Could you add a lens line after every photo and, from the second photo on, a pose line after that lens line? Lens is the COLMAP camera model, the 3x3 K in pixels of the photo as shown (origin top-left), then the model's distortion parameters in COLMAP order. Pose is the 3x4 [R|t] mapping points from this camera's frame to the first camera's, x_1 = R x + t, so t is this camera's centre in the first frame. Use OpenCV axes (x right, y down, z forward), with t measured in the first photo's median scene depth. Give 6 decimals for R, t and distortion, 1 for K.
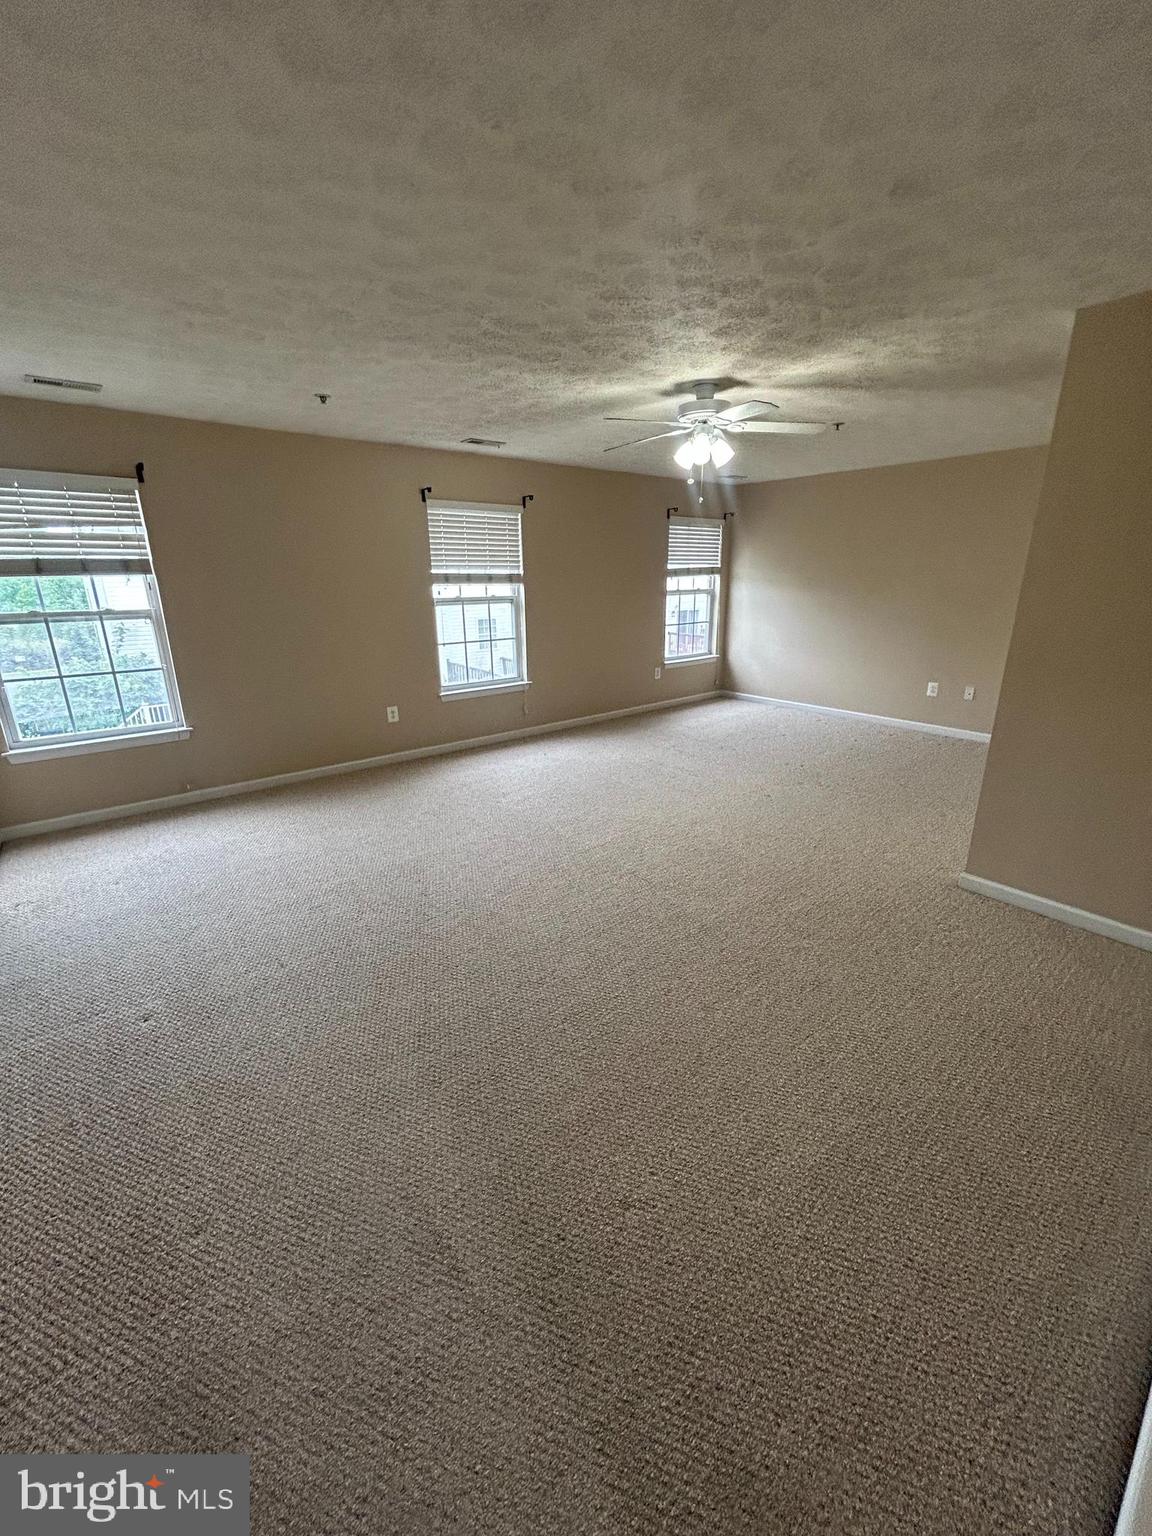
lens RADIAL K [[615.8, 0, 580.7], [0, 615.8, 769.6], [0, 0, 1]] dist [0.004488, 0.000589]
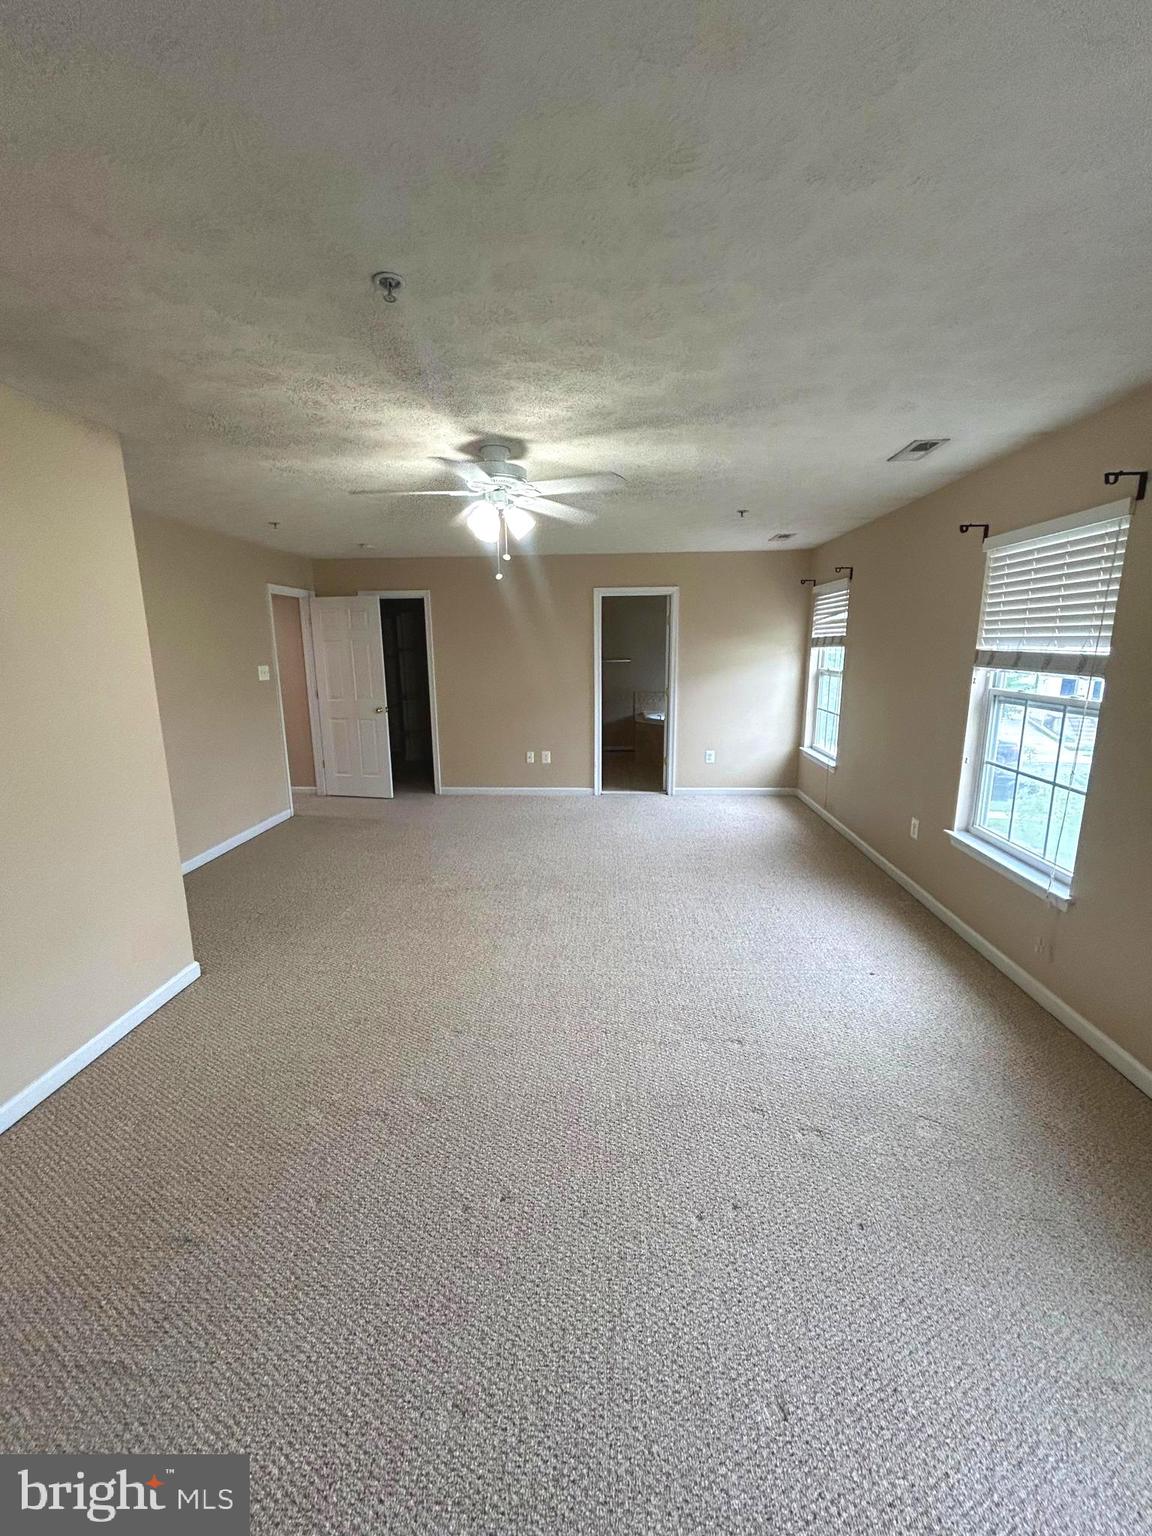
lens RADIAL K [[615.8, 0, 579.9], [0, 615.8, 766.4], [0, 0, 1]] dist [0.004488, 0.000589]
pose [[-0.682964, 0.156925, -0.713397, 0.486124], [-0.209710, 0.893412, 0.397286, -0.357288], [0.699702, 0.420938, -0.577259, 1.068406]]
